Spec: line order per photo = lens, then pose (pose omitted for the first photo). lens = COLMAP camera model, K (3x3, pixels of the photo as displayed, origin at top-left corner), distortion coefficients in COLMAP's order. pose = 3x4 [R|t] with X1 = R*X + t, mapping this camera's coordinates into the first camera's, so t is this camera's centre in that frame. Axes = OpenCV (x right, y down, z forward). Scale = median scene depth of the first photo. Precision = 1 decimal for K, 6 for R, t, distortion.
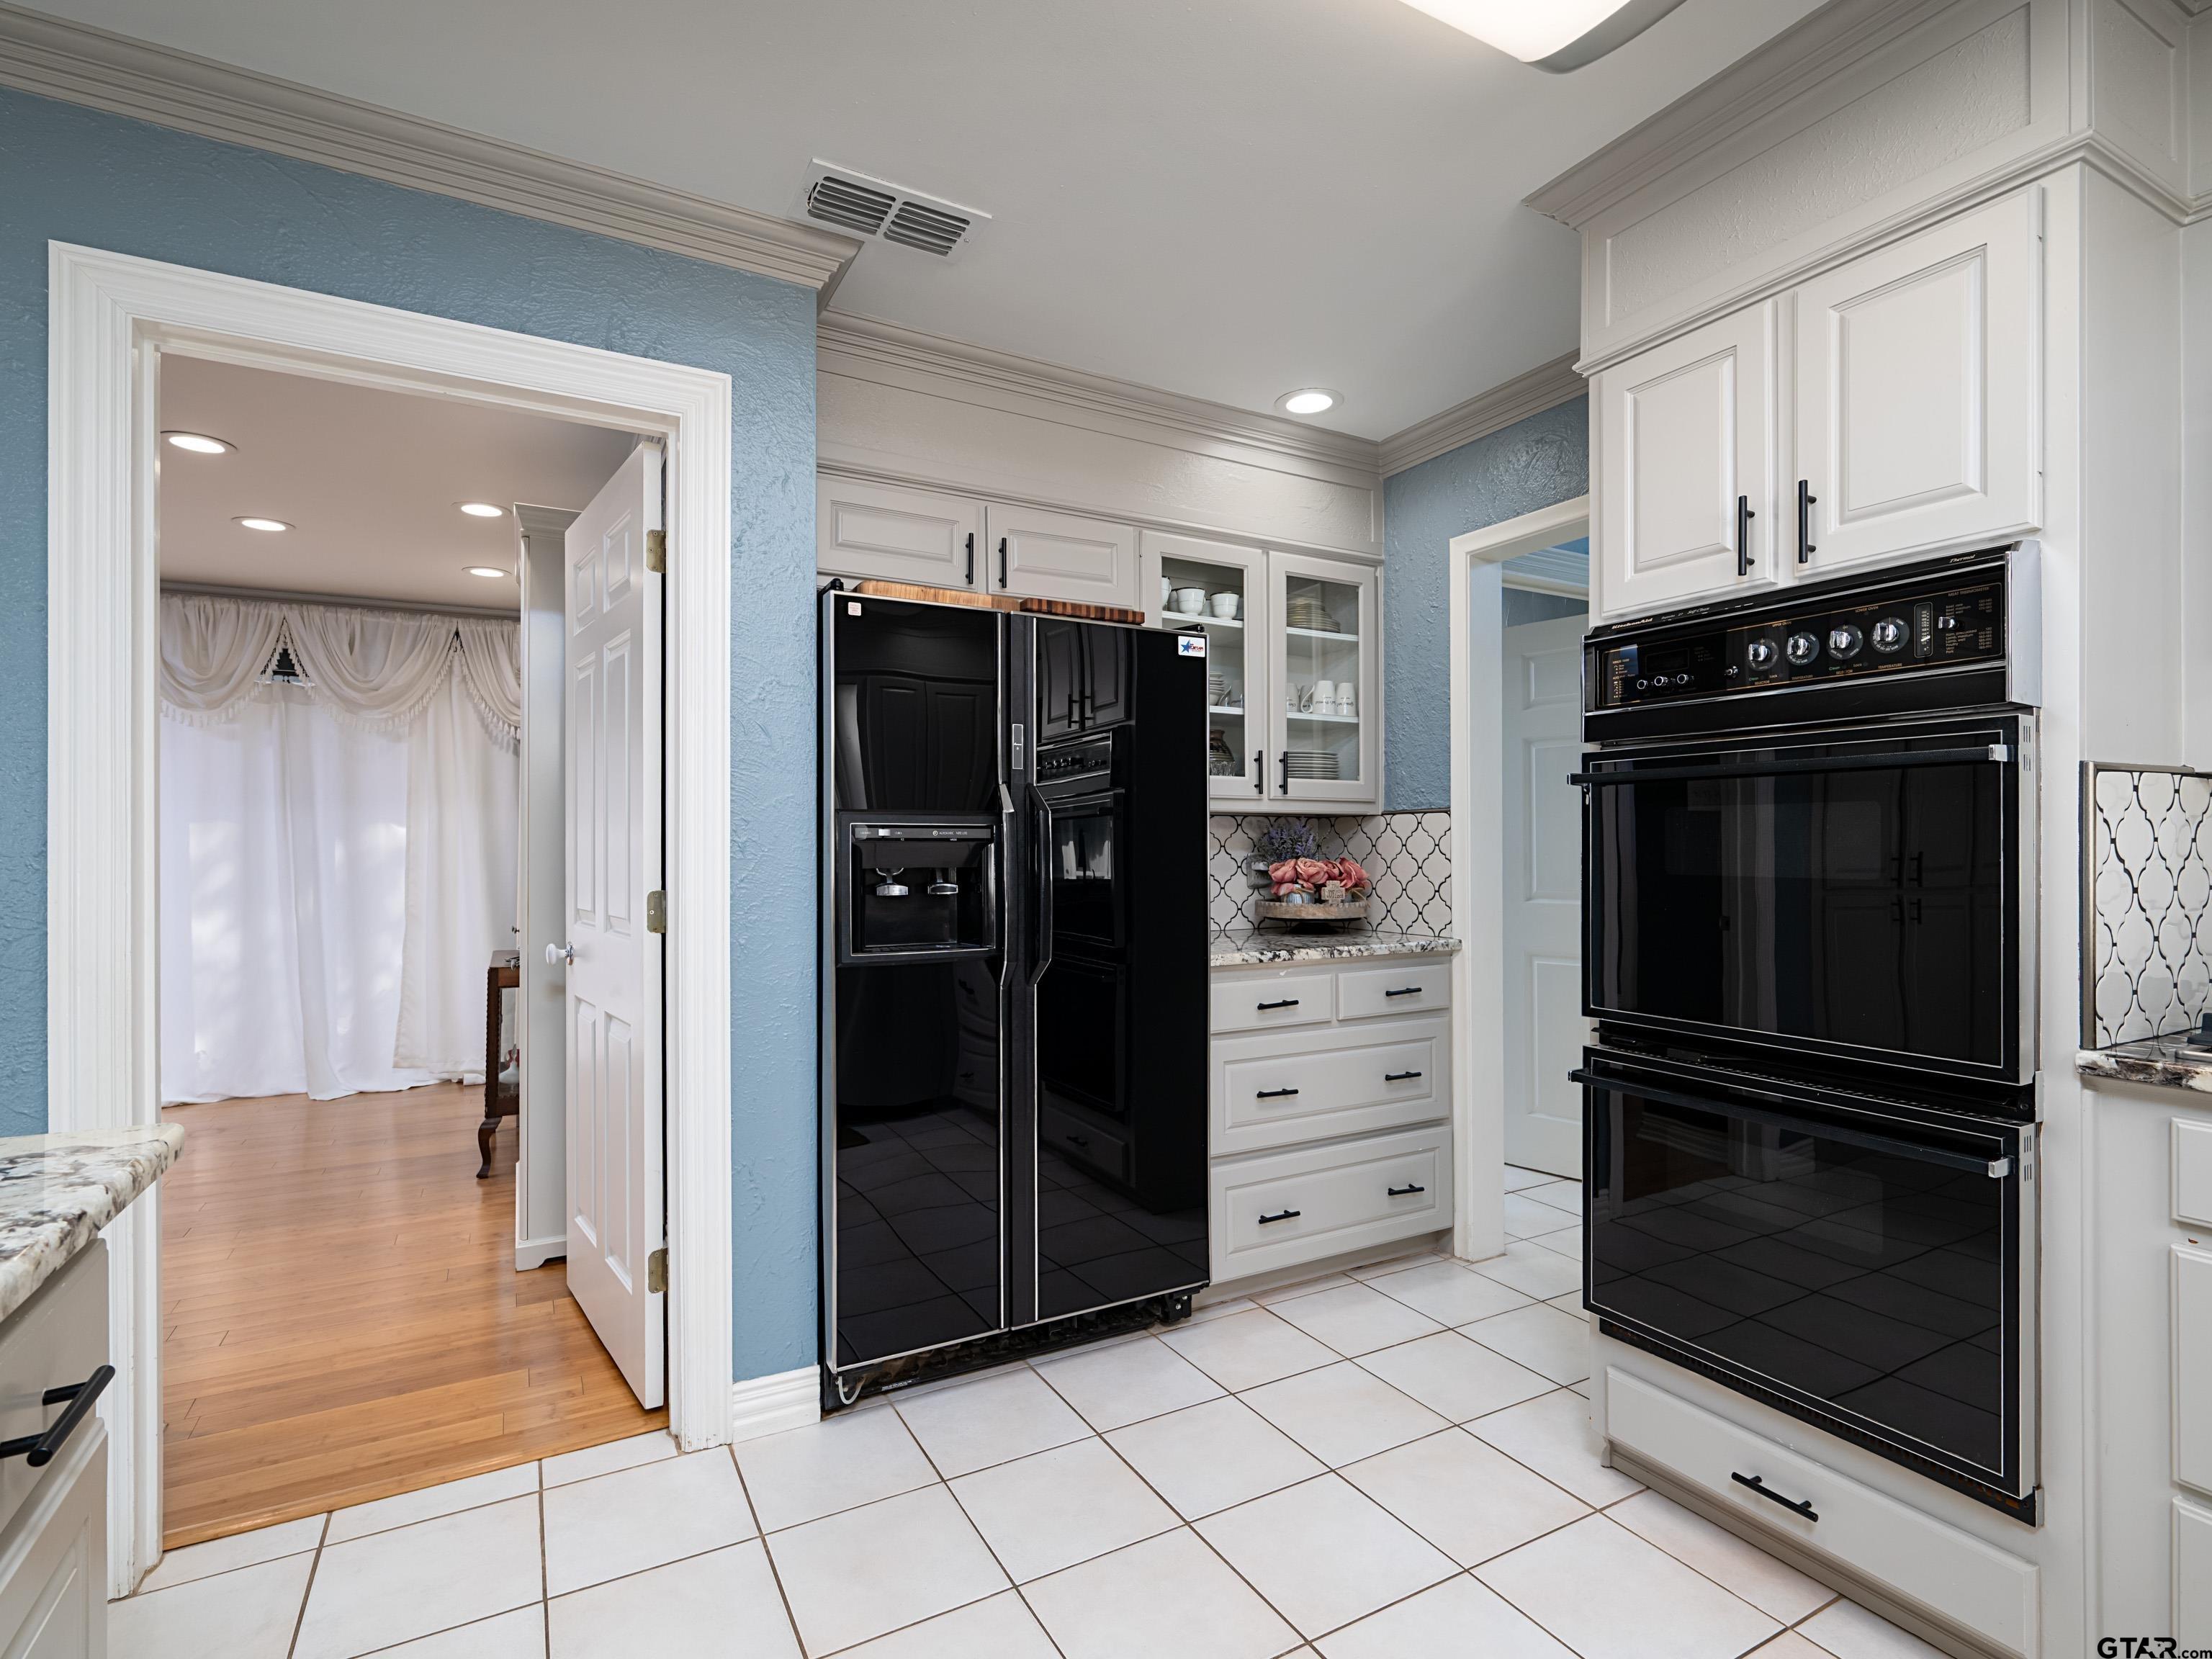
lens RADIAL K [[1099.6, 0, 1116.4], [0, 1099.6, 815.9], [0, 0, 1]] dist [0.006065, 0.000543]
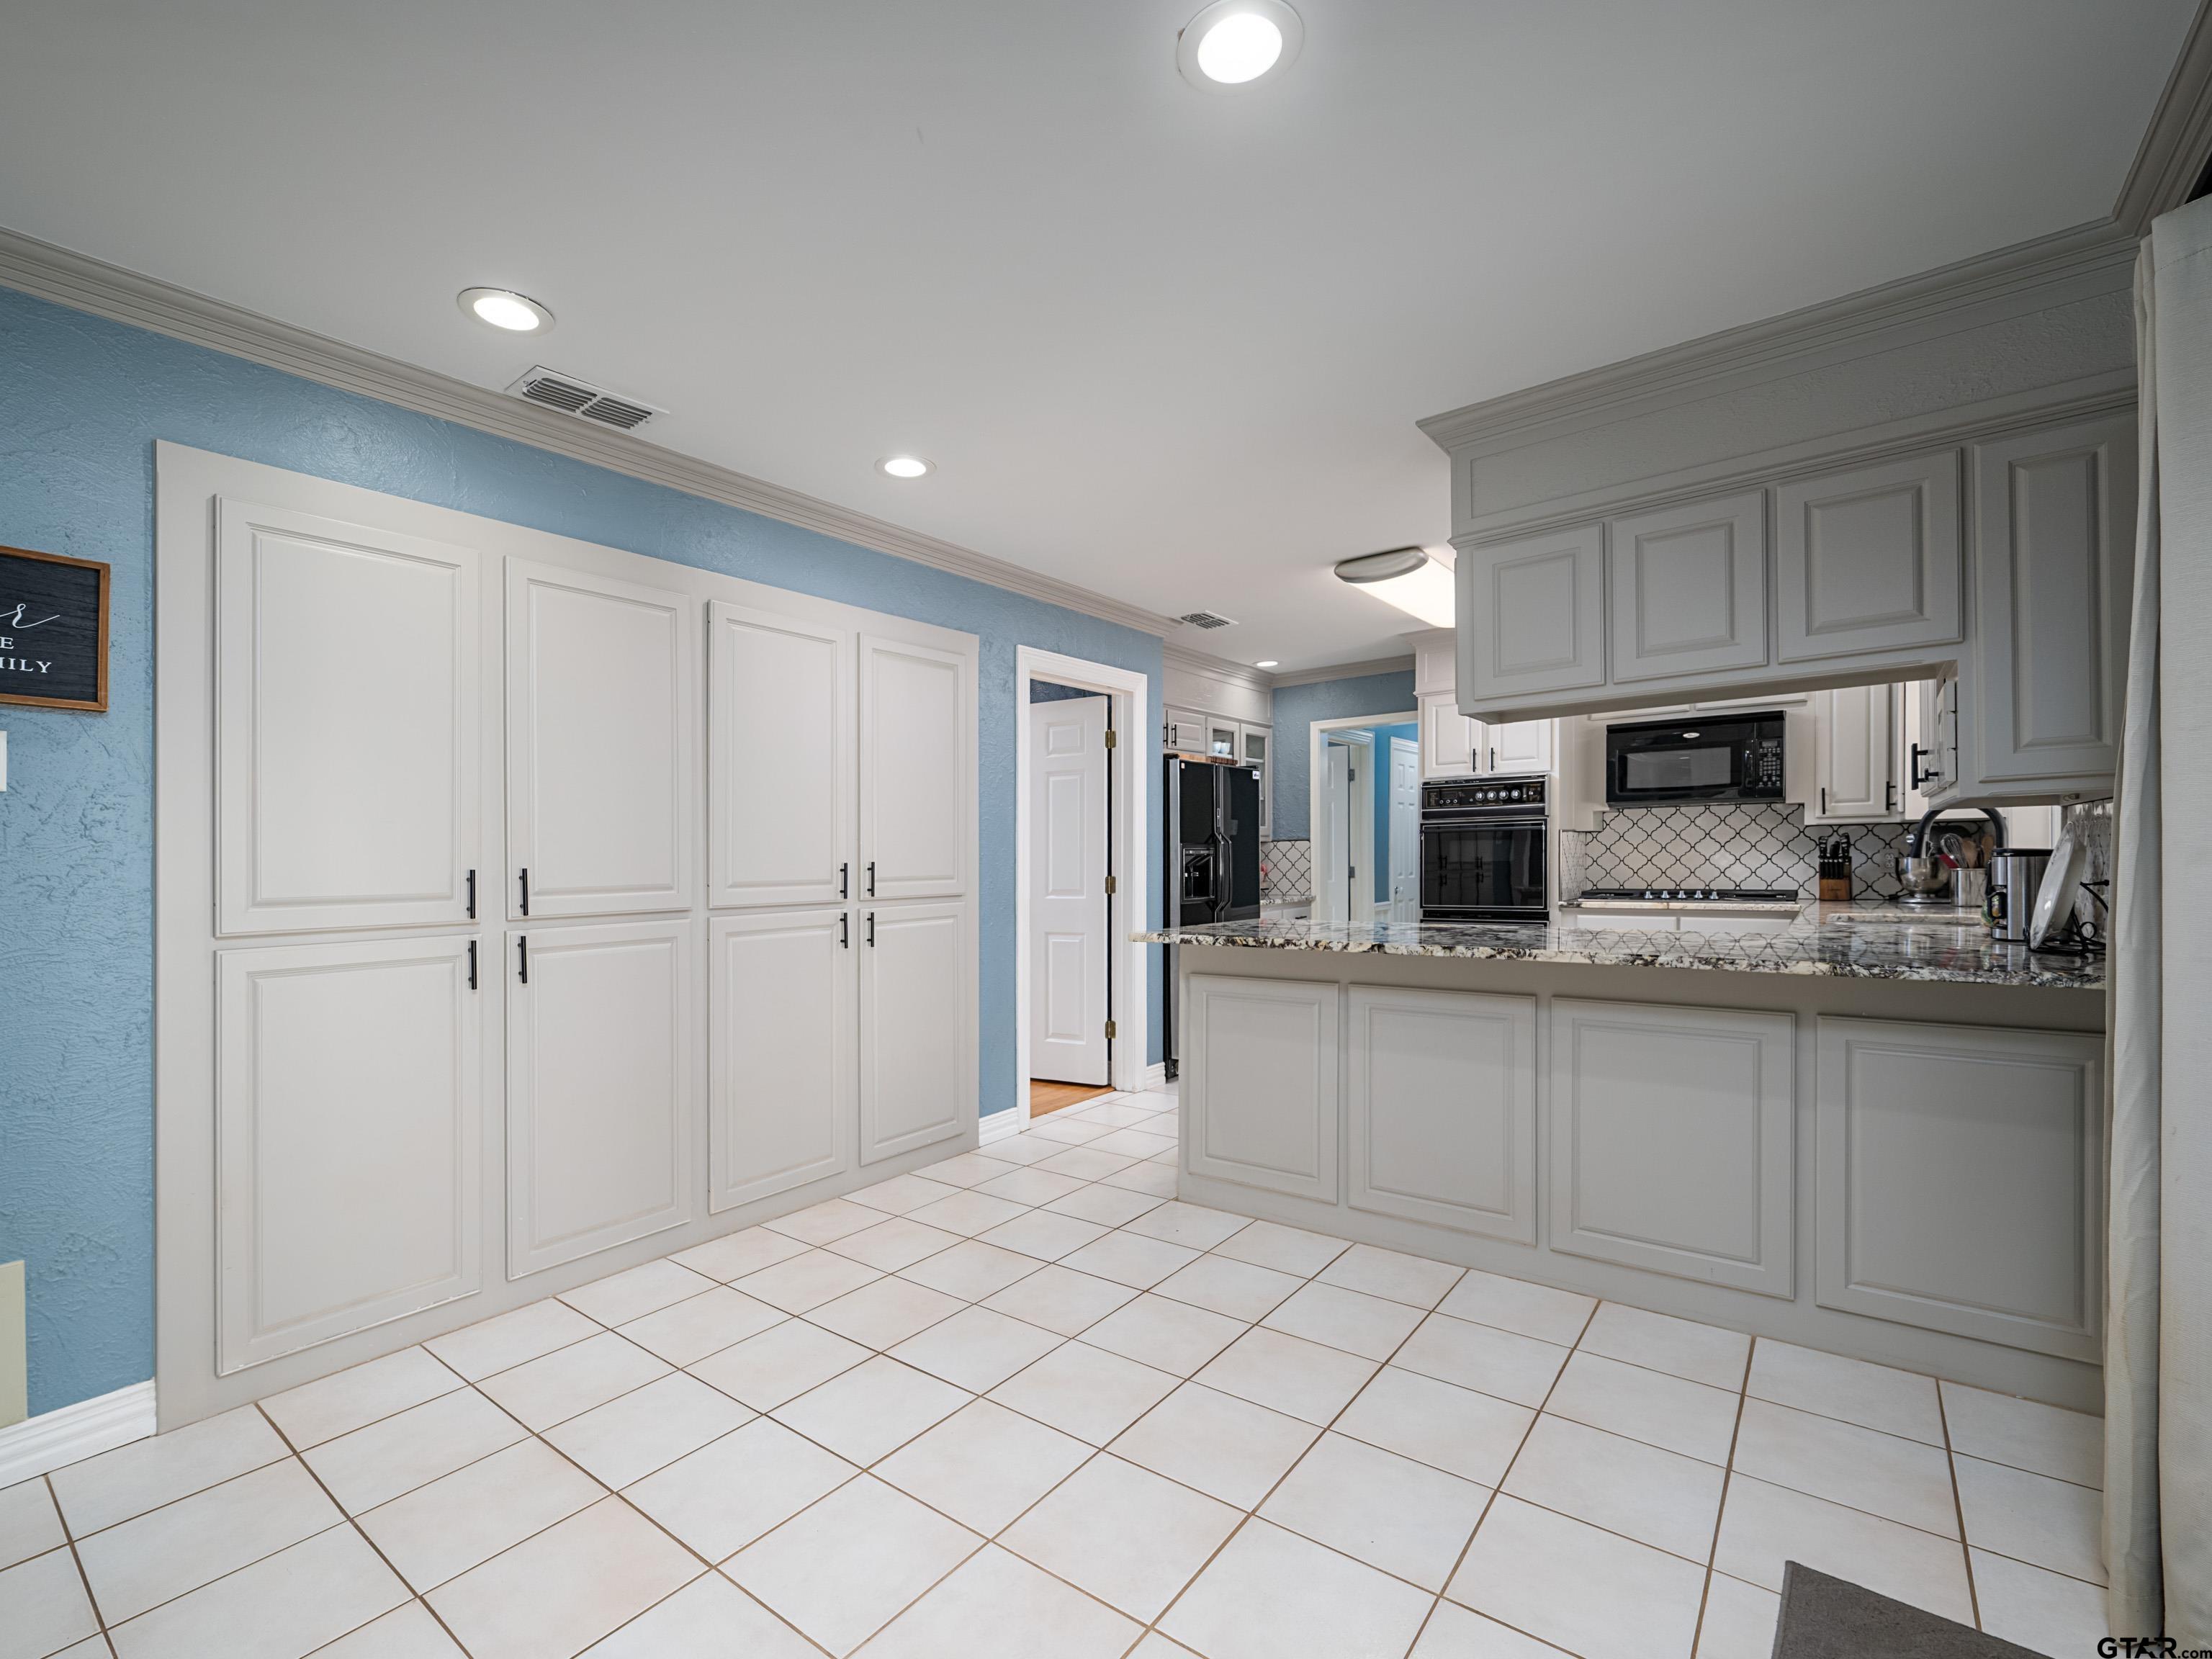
lens RADIAL K [[979.9, 0, 1101.5], [0, 979.9, 847.1], [0, 0, 1]] dist [-0.000522, -0.000013]
pose [[0.919386, -0.010580, 0.393213, -0.961890], [0.005992, 0.999899, 0.012895, -0.019721], [-0.393310, -0.009500, 0.919357, -0.758220]]
